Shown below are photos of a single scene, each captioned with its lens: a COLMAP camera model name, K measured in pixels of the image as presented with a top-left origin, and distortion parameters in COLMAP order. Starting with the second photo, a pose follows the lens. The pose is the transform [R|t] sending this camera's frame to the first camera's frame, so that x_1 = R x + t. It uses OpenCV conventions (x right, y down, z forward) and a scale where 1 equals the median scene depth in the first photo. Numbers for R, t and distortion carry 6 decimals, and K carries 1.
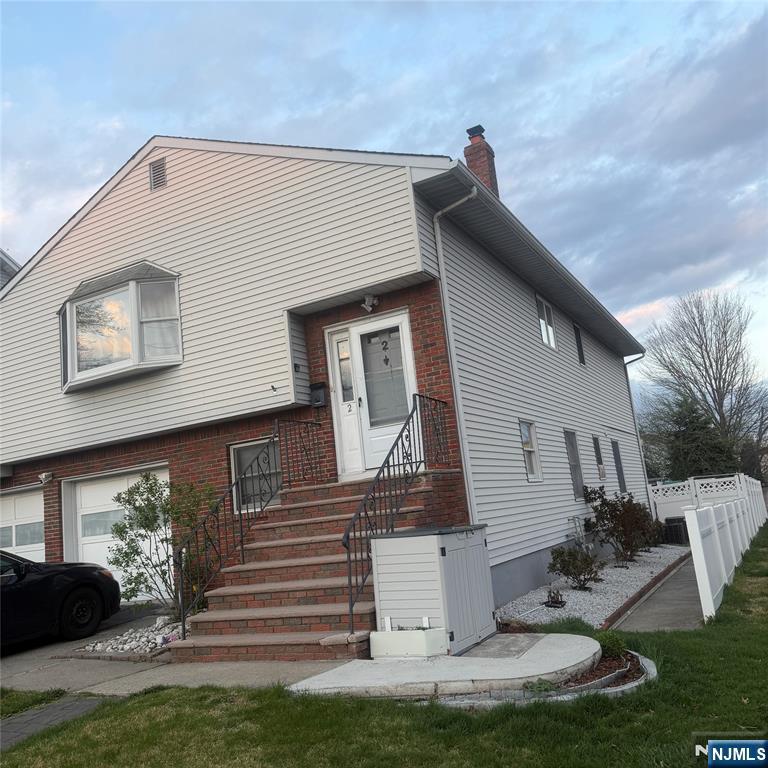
lens RADIAL K [[705.3, 0, 383.6], [0, 705.3, 386.6], [0, 0, 1]] dist [0.127554, -0.228781]
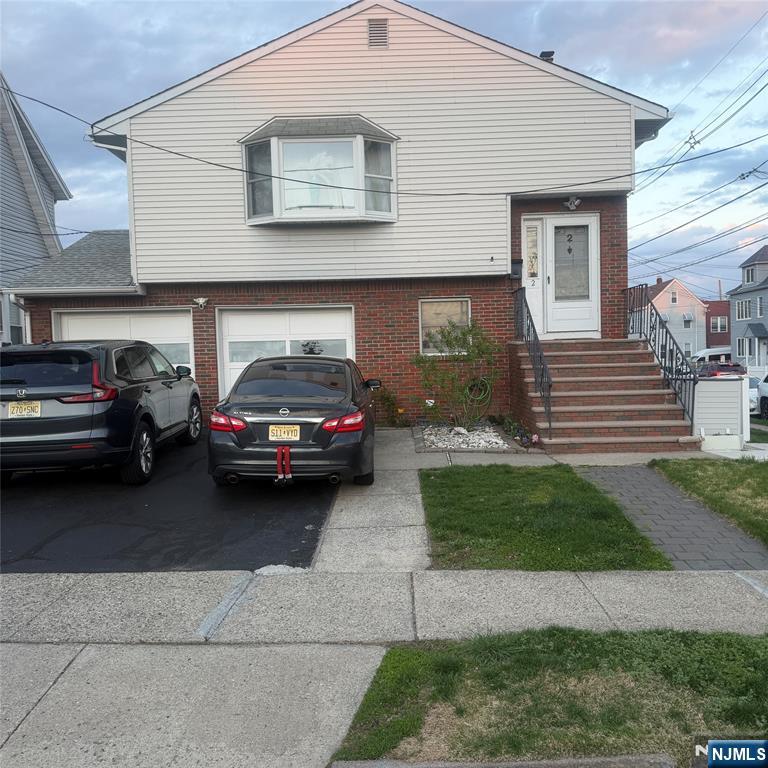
lens RADIAL K [[705.3, 0, 387.4], [0, 705.3, 385.8], [0, 0, 1]] dist [0.127554, -0.228781]
pose [[0.884409, 0.067574, 0.461794, -0.868682], [-0.153158, 0.976689, 0.150403, 0.060266], [-0.440866, -0.203745, 0.874143, -0.050912]]
